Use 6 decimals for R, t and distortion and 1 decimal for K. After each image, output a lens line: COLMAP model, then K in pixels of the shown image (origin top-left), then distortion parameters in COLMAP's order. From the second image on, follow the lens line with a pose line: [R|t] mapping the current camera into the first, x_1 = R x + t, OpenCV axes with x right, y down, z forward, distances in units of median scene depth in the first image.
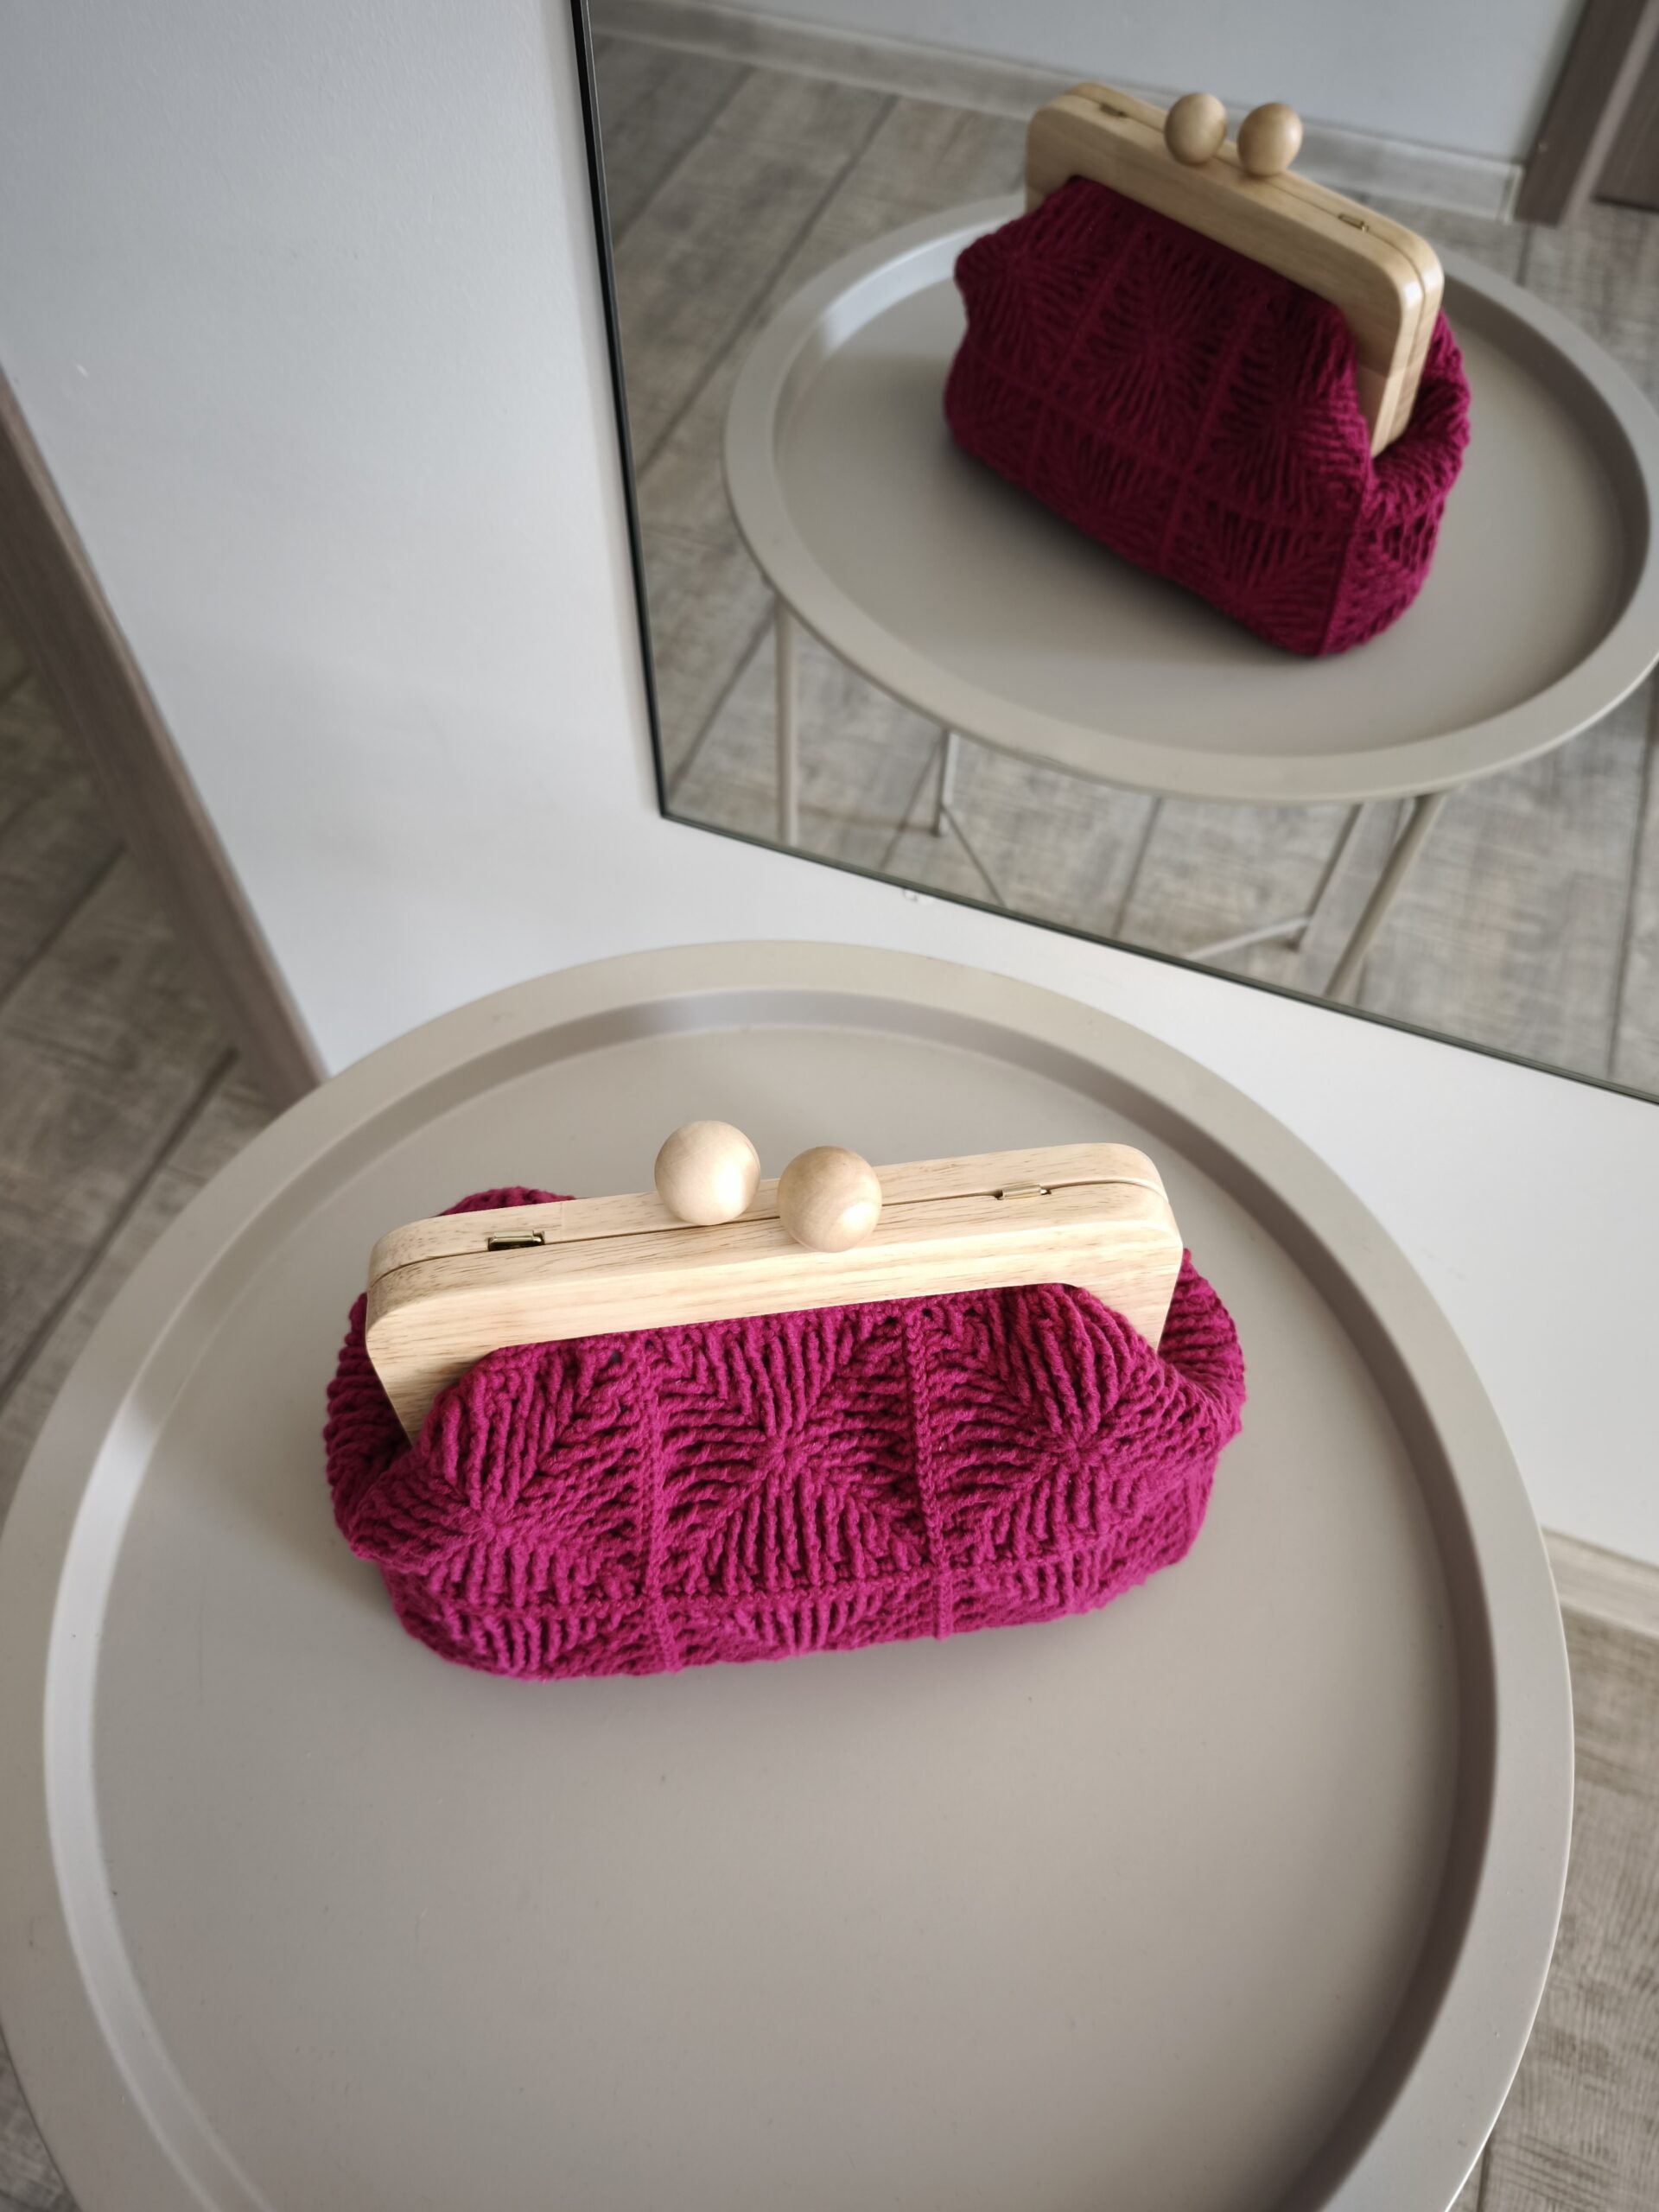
lens RADIAL K [[1530.7, 0, 829.5], [0, 1530.7, 1106.0], [0, 0, 1]] dist [0.000083, -0.003544]
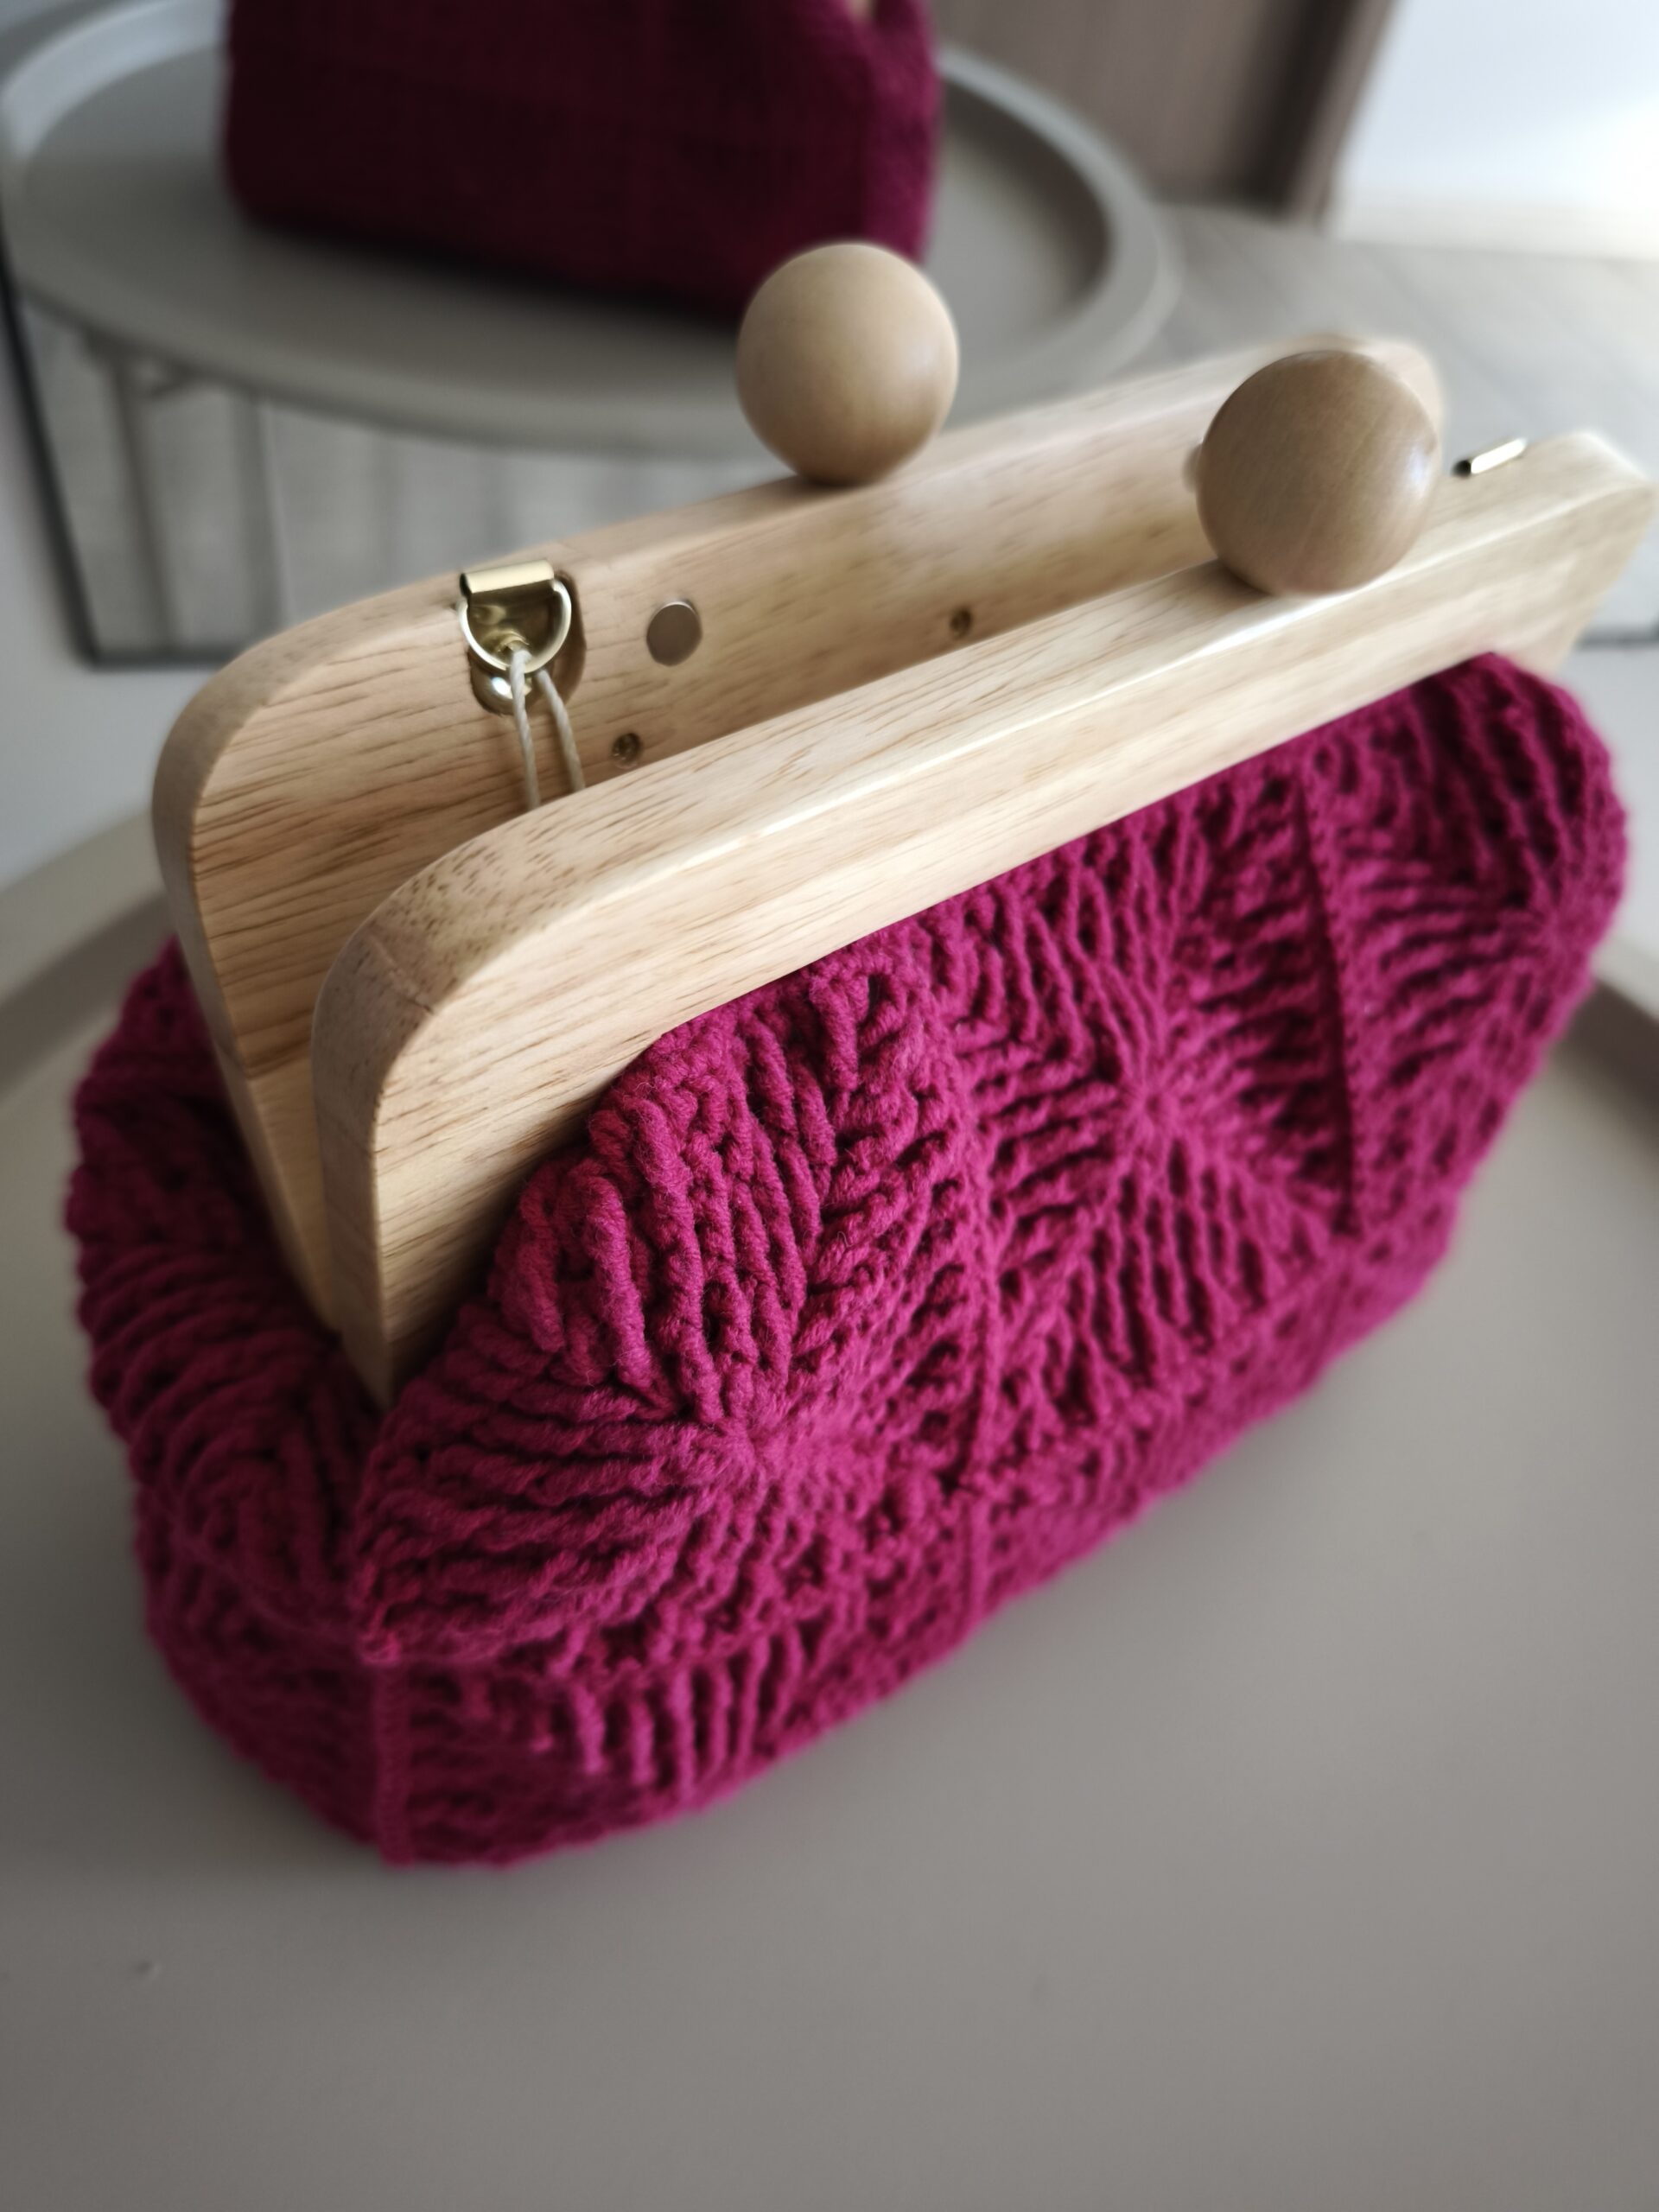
lens RADIAL K [[1663.4, 0, 789.5], [0, 1663.4, 1100.4], [0, 0, 1]] dist [-0.013027, -0.002968]
pose [[0.864940, -0.304790, 0.398727, -0.343120], [0.282389, 0.952334, 0.115397, 0.124055], [-0.414893, 0.012785, 0.909781, 0.536955]]
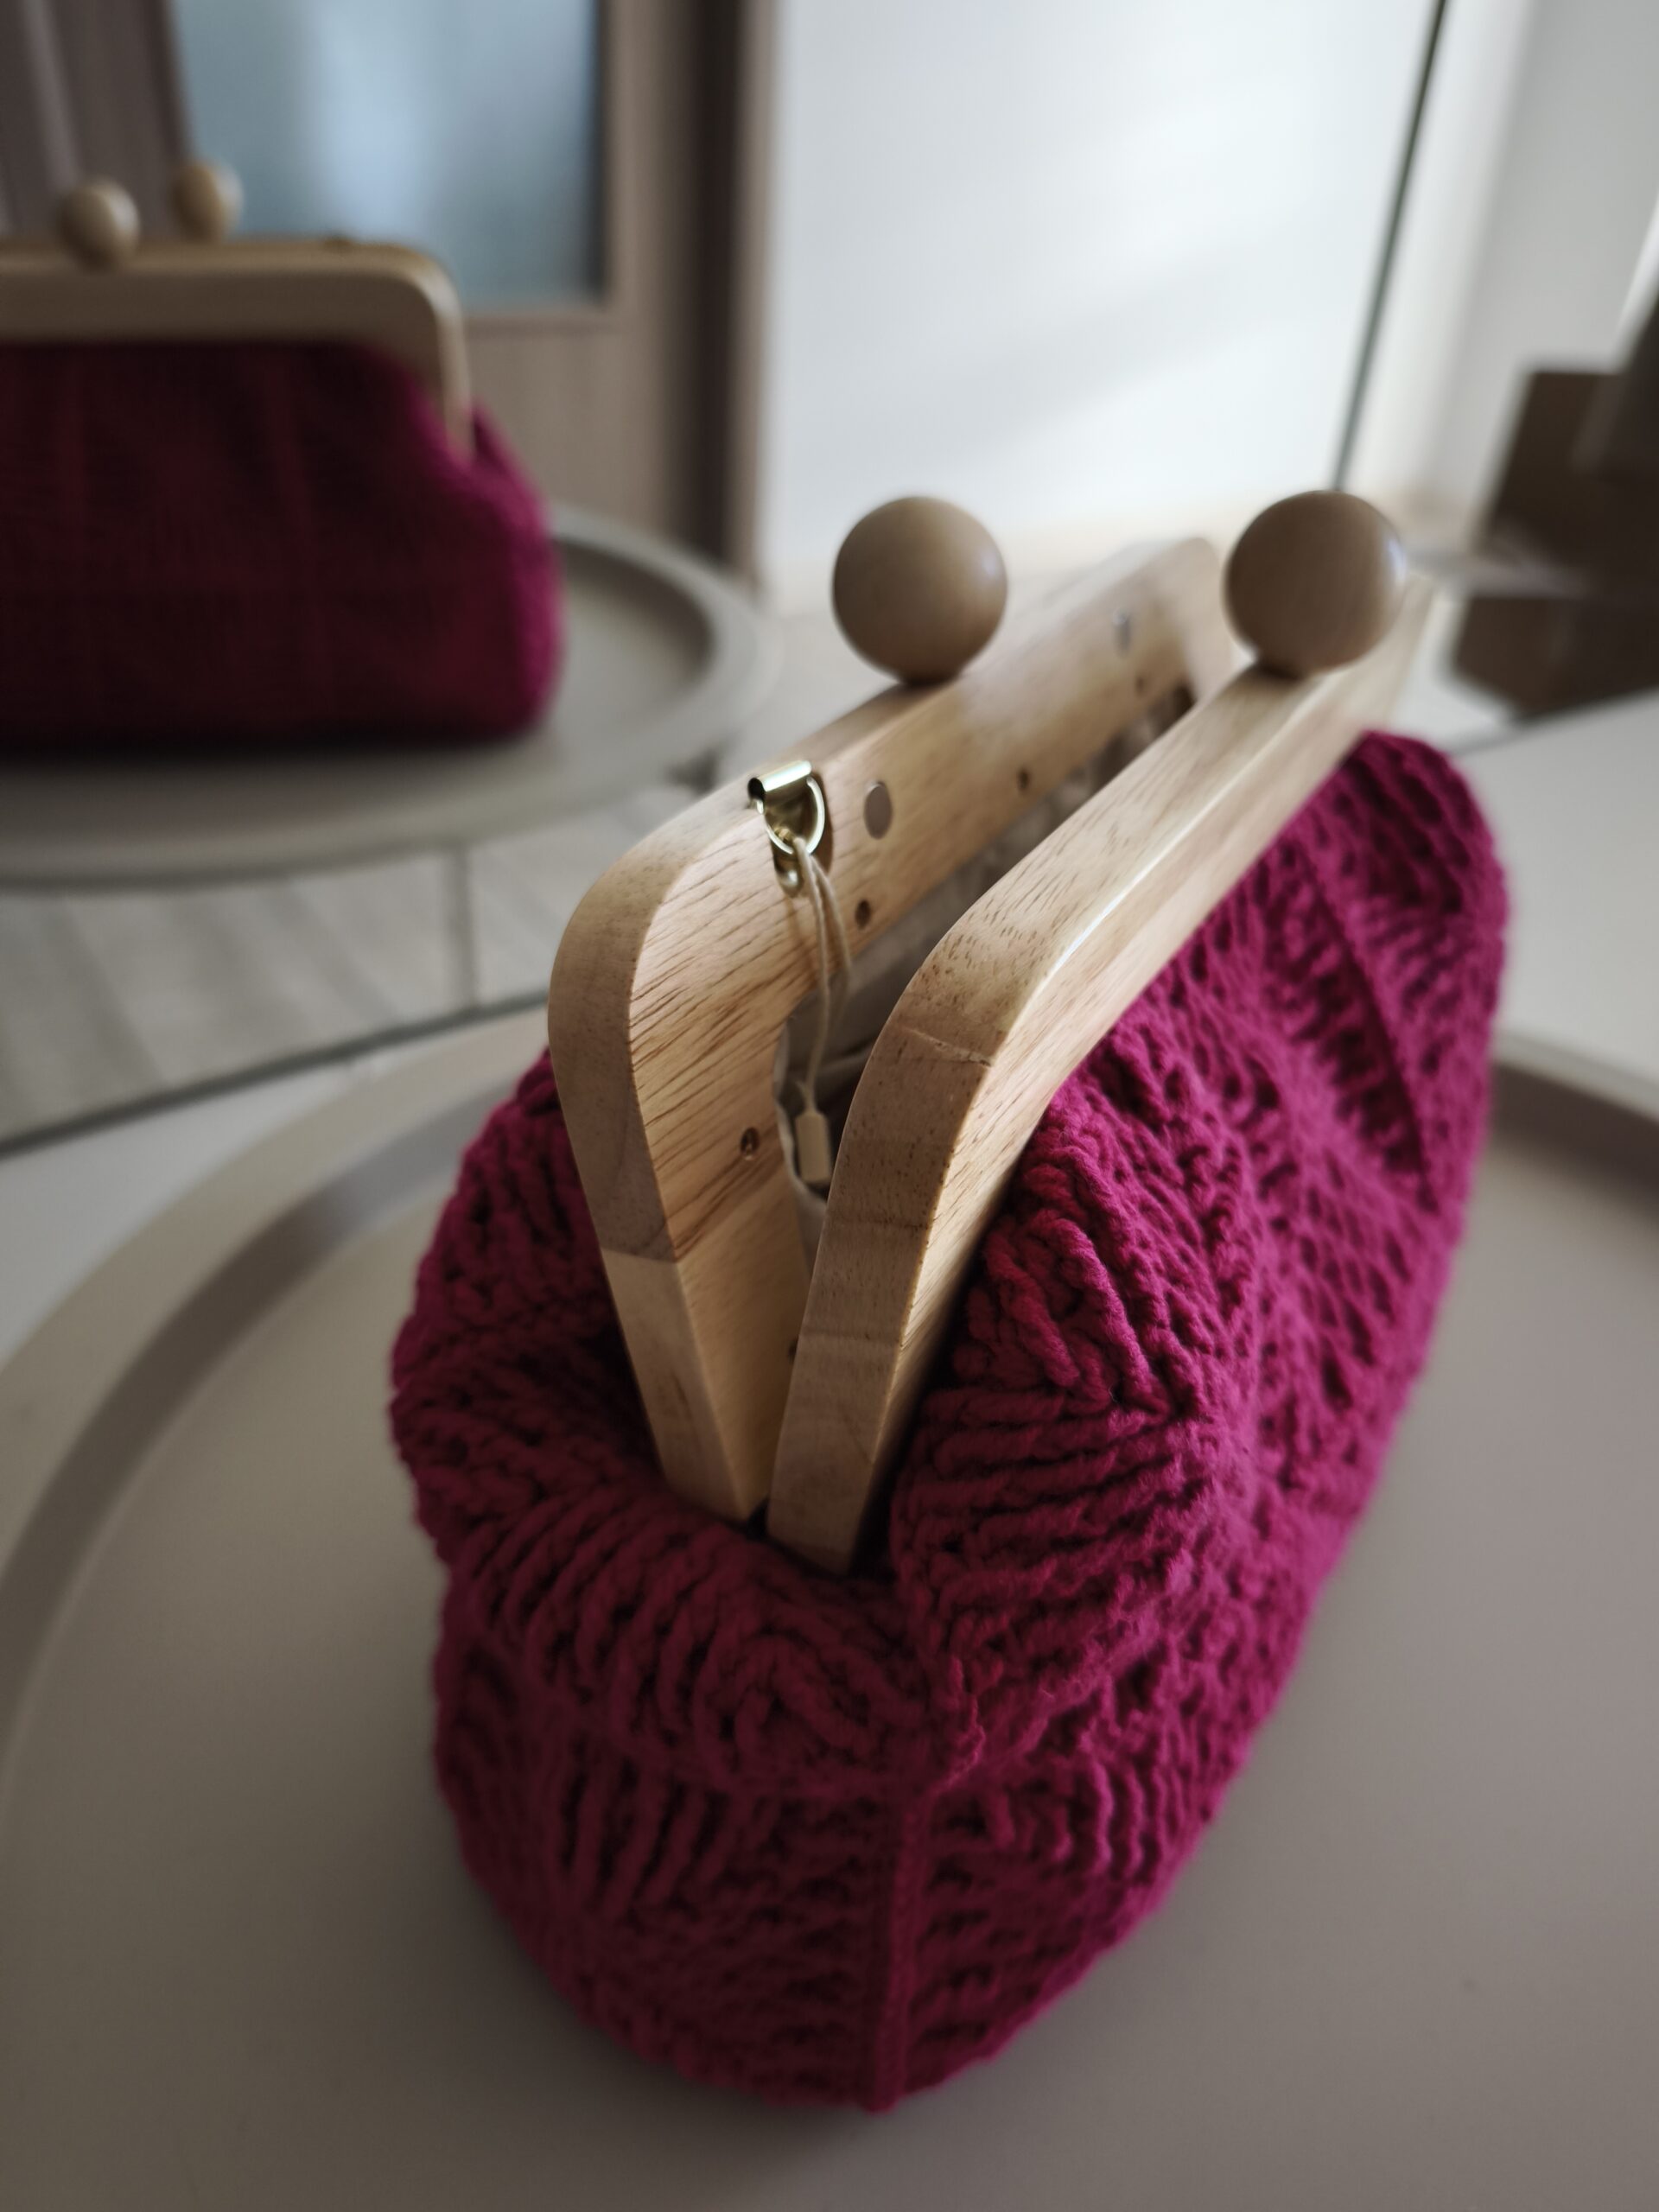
lens RADIAL K [[1663.4, 0, 789.5], [0, 1663.4, 1100.4], [0, 0, 1]] dist [-0.013027, -0.002968]
pose [[0.621041, -0.406967, 0.669840, -0.568646], [0.541433, 0.840698, 0.008785, 0.103326], [-0.566709, 0.357218, 0.742453, 0.616175]]
